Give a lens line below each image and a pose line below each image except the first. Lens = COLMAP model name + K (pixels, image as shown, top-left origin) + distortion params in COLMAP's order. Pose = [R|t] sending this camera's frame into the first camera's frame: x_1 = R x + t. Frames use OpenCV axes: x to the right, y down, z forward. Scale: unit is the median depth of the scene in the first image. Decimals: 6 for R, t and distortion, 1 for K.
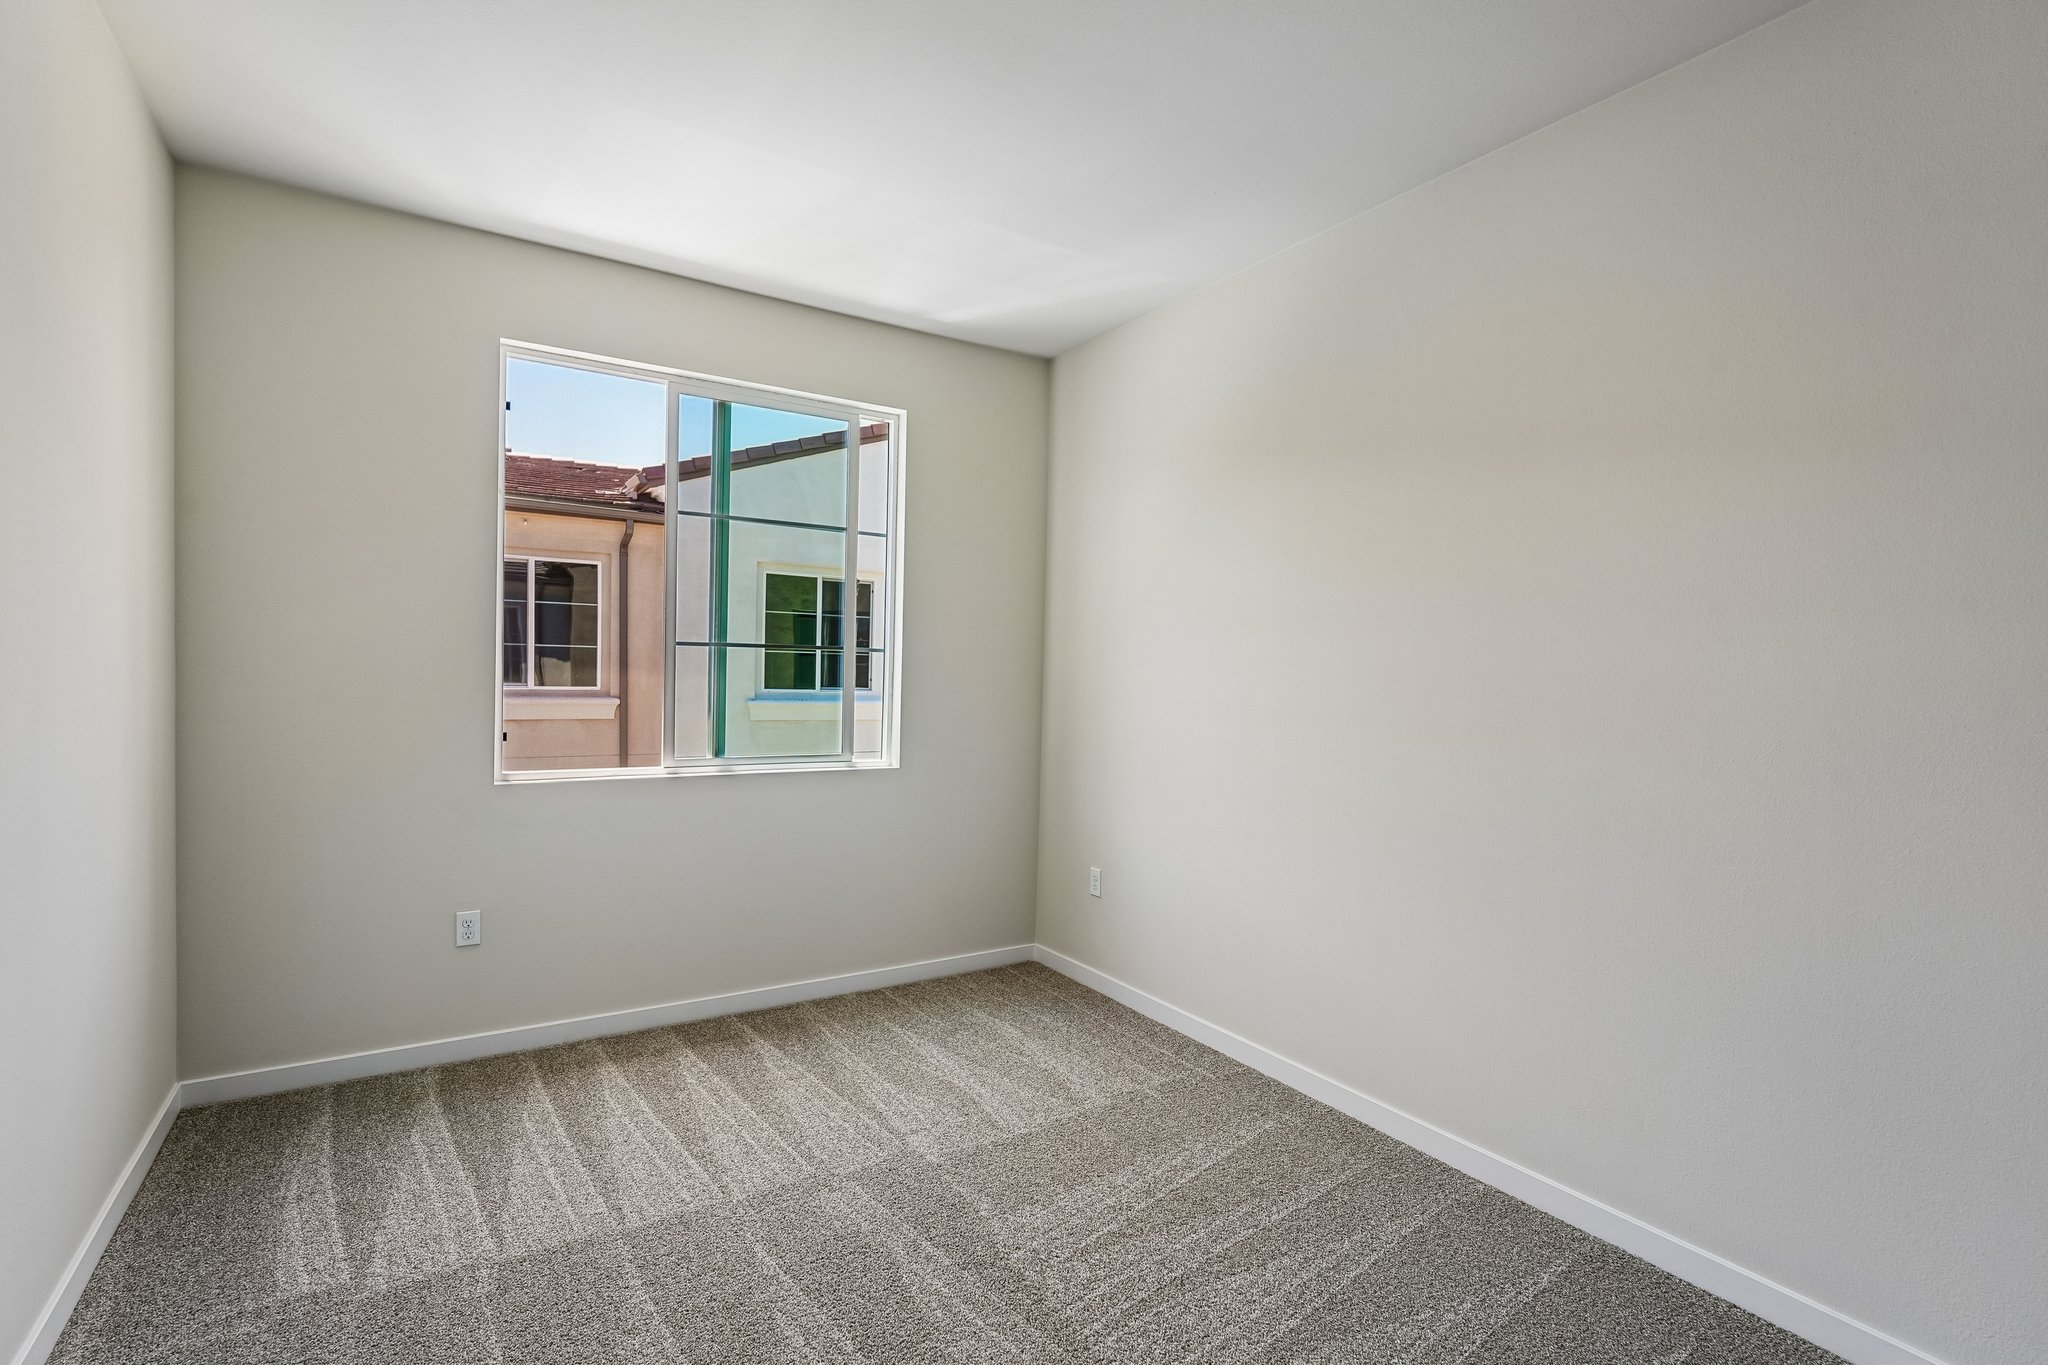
lens RADIAL K [[930.7, 0, 1020.2], [0, 930.7, 688.3], [0, 0, 1]] dist [-0.024668, 0.000228]
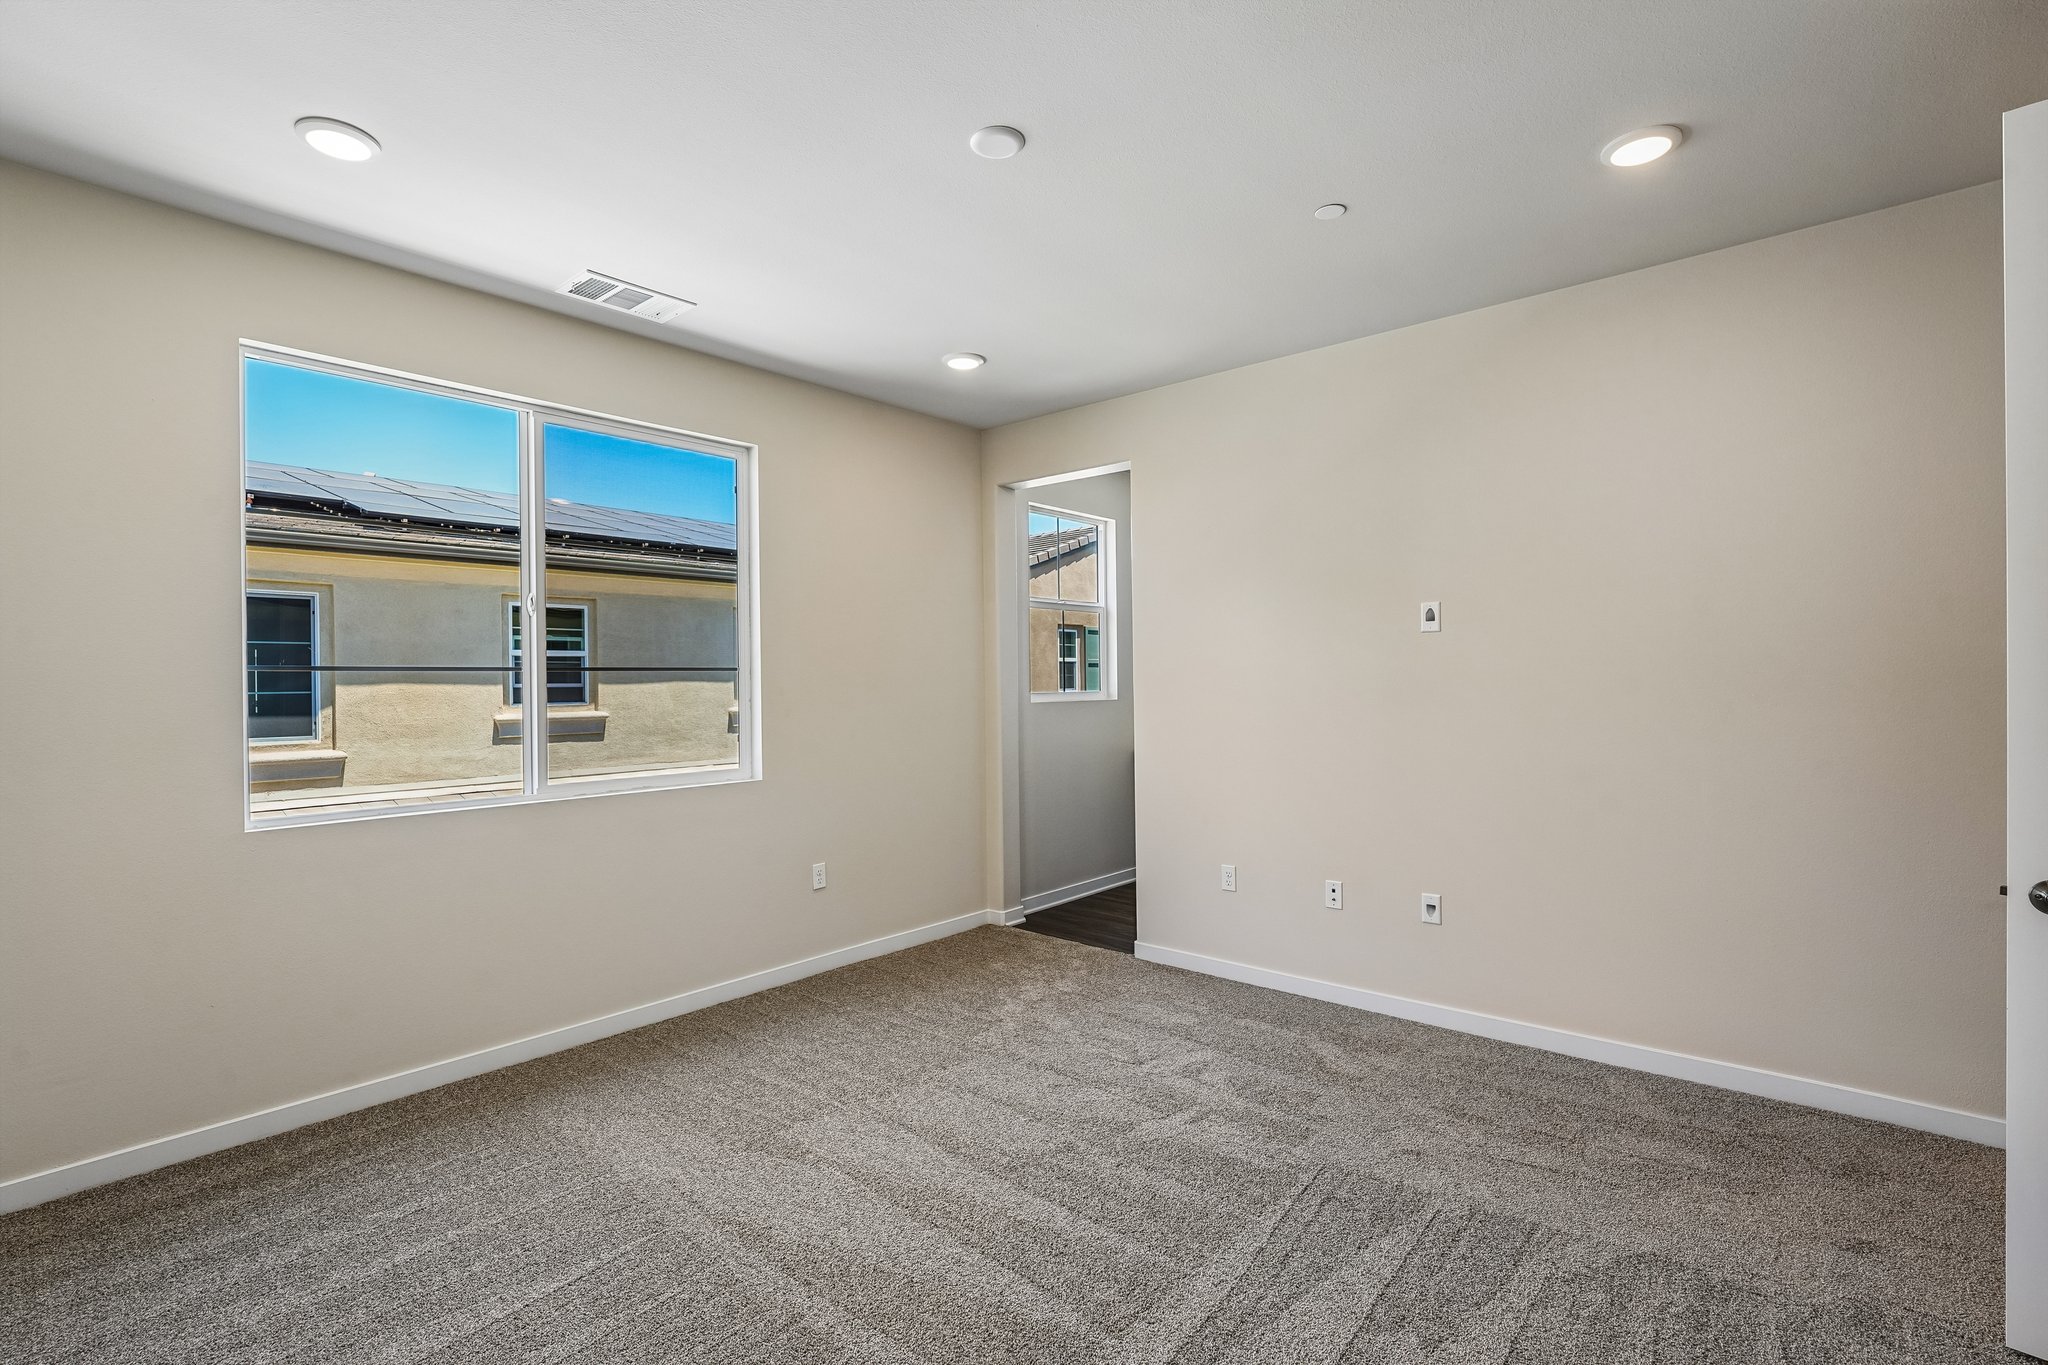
lens RADIAL K [[930.7, 0, 1017.7], [0, 930.7, 682.1], [0, 0, 1]] dist [-0.024668, 0.000228]
pose [[0.960838, -0.036816, 0.274654, -0.145395], [0.041770, 0.999053, -0.012209, -0.001498], [-0.273944, 0.023203, 0.961466, -0.096123]]
